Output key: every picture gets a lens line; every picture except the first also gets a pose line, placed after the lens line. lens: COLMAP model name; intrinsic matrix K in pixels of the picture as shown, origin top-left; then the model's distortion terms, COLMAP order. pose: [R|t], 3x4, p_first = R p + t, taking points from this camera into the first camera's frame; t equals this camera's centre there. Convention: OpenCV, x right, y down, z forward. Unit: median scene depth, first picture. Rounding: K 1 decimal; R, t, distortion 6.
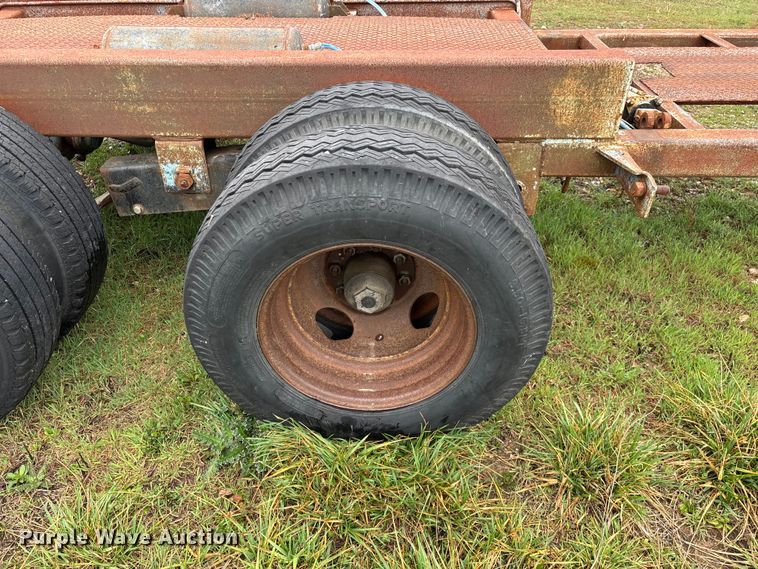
lens RADIAL K [[583.6, 0, 375.2], [0, 583.6, 287.1], [0, 0, 1]] dist [0.045913, -0.055231]
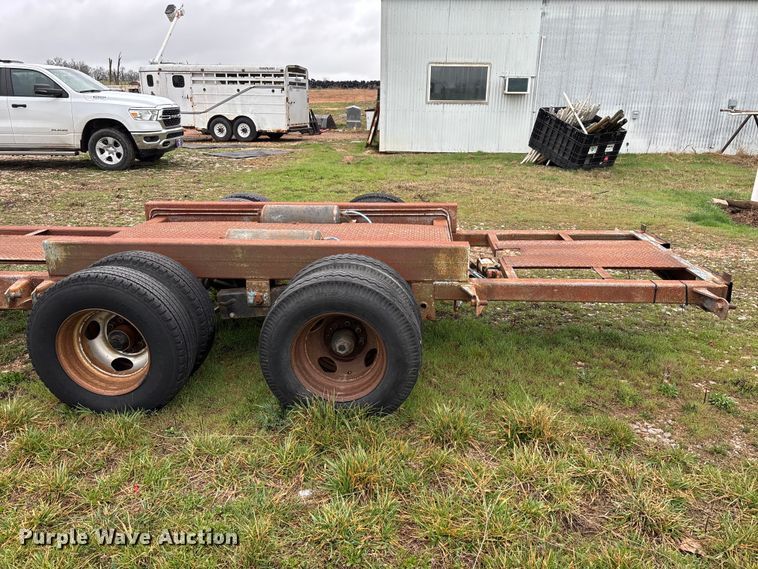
lens RADIAL K [[566.5, 0, 379.4], [0, 566.5, 288.0], [0, 0, 1]] dist [0.064395, -0.062528]
pose [[0.999071, 0.011912, -0.041423, 0.192018], [-0.023597, 0.955397, -0.294380, 0.387584], [0.036069, 0.295084, 0.954790, -0.966831]]
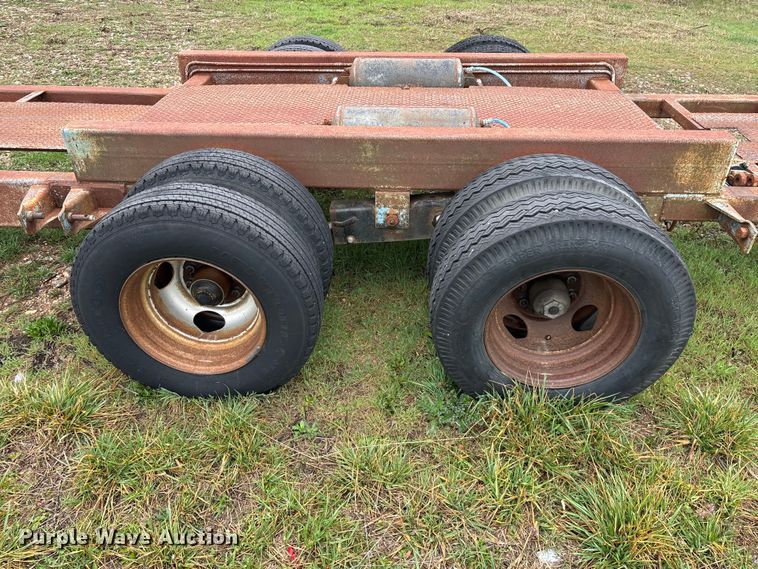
lens RADIAL K [[578.9, 0, 383.0], [0, 578.9, 284.0], [0, 0, 1]] dist [0.058807, -0.064256]
pose [[0.999626, 0.018163, -0.020434, -0.359387], [-0.018929, 0.999101, -0.037942, 0.020936], [0.019726, 0.038314, 0.999071, -0.380022]]
